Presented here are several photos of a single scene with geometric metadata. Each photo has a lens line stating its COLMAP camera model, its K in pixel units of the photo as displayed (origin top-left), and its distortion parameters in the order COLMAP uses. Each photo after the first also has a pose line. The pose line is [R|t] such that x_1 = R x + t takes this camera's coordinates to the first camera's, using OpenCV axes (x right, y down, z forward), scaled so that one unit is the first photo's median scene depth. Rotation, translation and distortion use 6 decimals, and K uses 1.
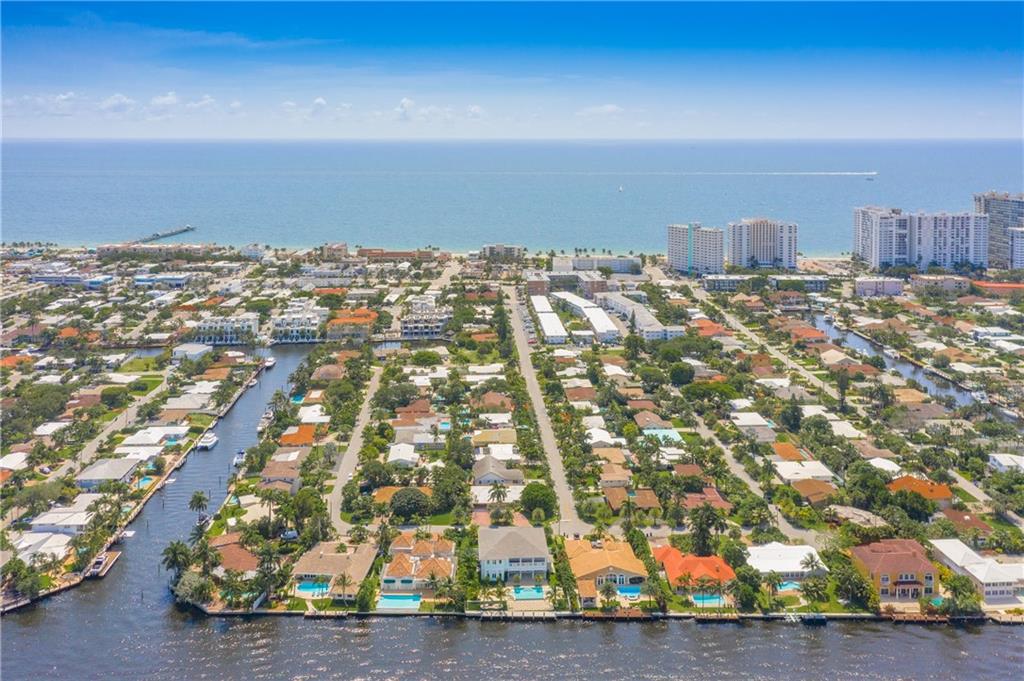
lens RADIAL K [[858.5, 0, 510.9], [0, 858.5, 201.9], [0, 0, 1]] dist [0.005520, 0.008107]
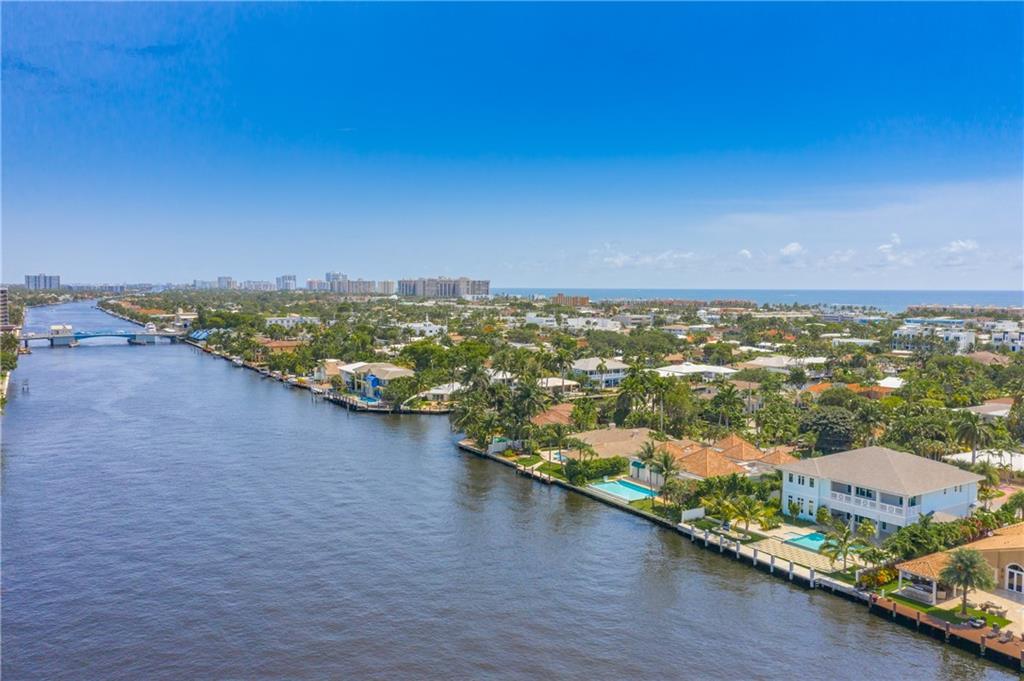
lens RADIAL K [[821.7, 0, 512.0], [0, 821.7, 340.5], [0, 0, 1]] dist [0.003543, 0.004573]
pose [[0.505956, 0.056708, -0.860693, 0.233726], [-0.061390, 0.997674, 0.029646, 0.262858], [0.860372, 0.037838, 0.508260, 0.481445]]
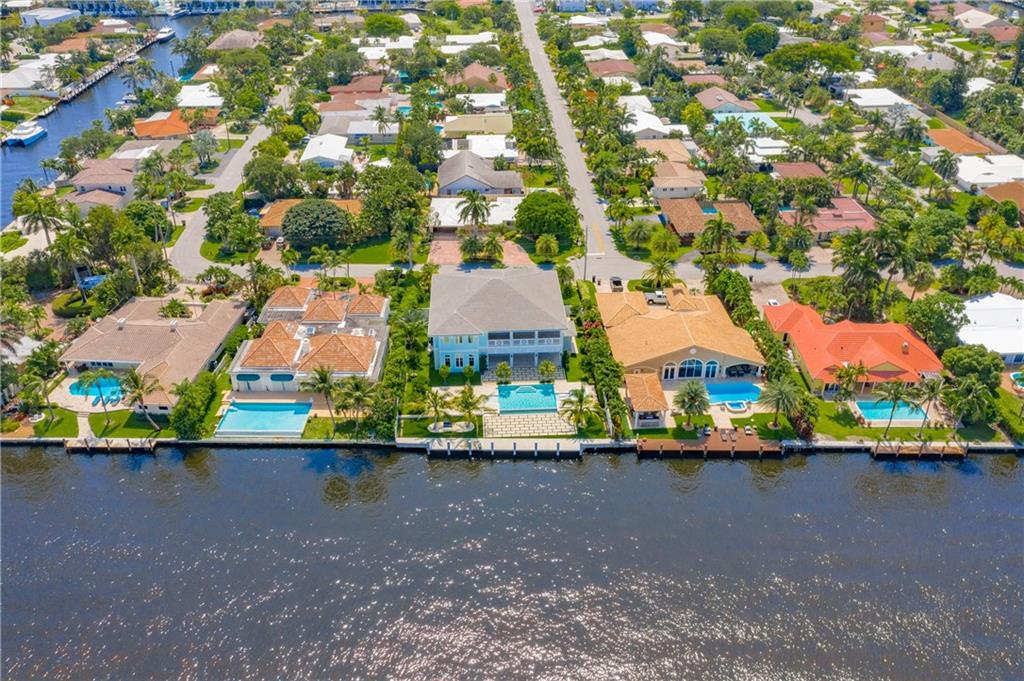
lens RADIAL K [[824.7, 0, 509.2], [0, 824.7, 343.2], [0, 0, 1]] dist [0.005593, 0.011245]
pose [[0.999923, -0.002892, -0.012085, 0.012362], [0.008163, 0.886165, 0.463297, 0.156123], [0.009369, -0.463360, 0.886120, 0.449978]]
